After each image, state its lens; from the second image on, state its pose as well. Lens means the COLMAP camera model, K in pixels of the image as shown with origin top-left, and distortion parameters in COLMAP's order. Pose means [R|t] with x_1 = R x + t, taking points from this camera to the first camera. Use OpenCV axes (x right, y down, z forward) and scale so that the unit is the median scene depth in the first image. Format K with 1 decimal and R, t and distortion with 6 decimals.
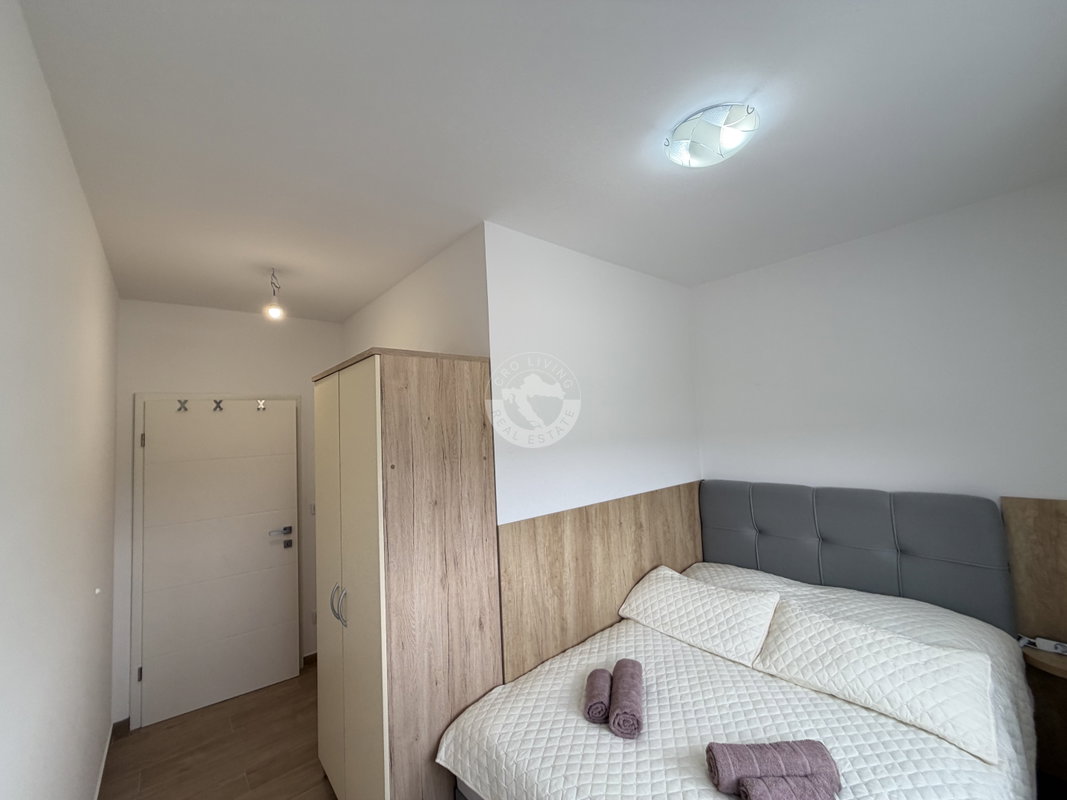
lens RADIAL K [[423.8, 0, 530.1], [0, 423.8, 405.6], [0, 0, 1]] dist [-0.001868, 0.000295]
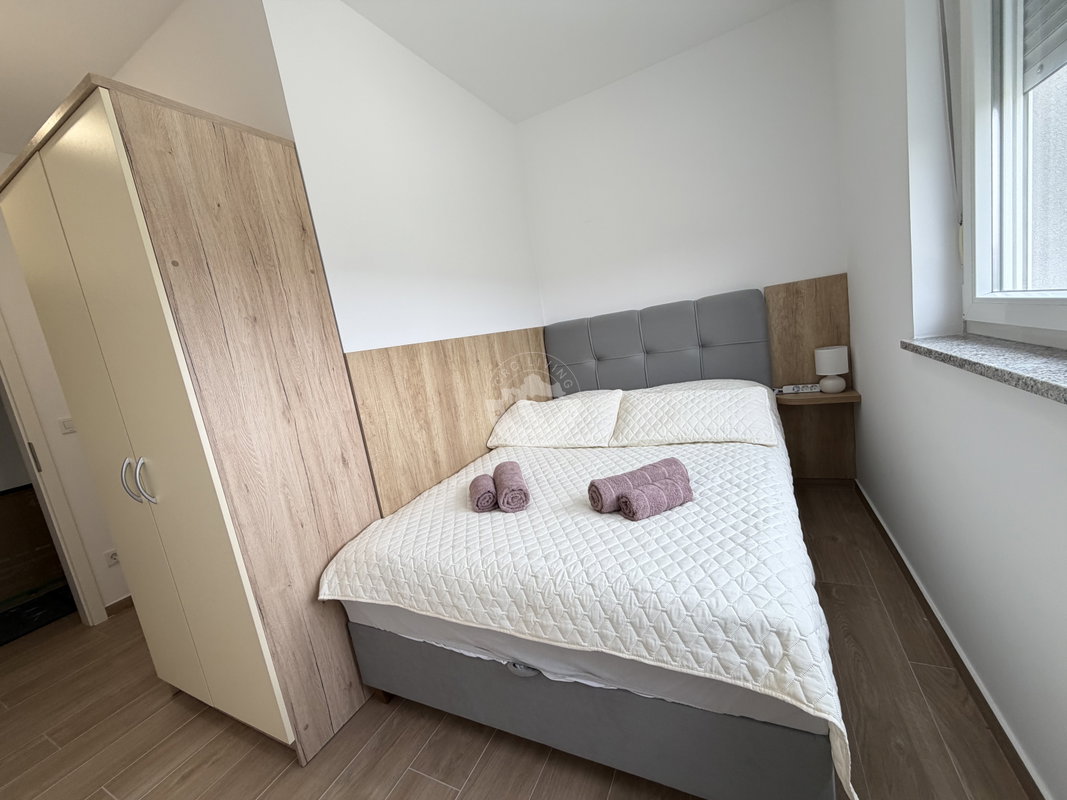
lens RADIAL K [[423.8, 0, 533.8], [0, 423.8, 394.8], [0, 0, 1]] dist [-0.001868, 0.000295]
pose [[0.916781, -0.160426, 0.365754, -0.055237], [0.093060, 0.976379, 0.194996, 0.246267], [-0.388397, -0.144732, 0.910055, 0.062234]]
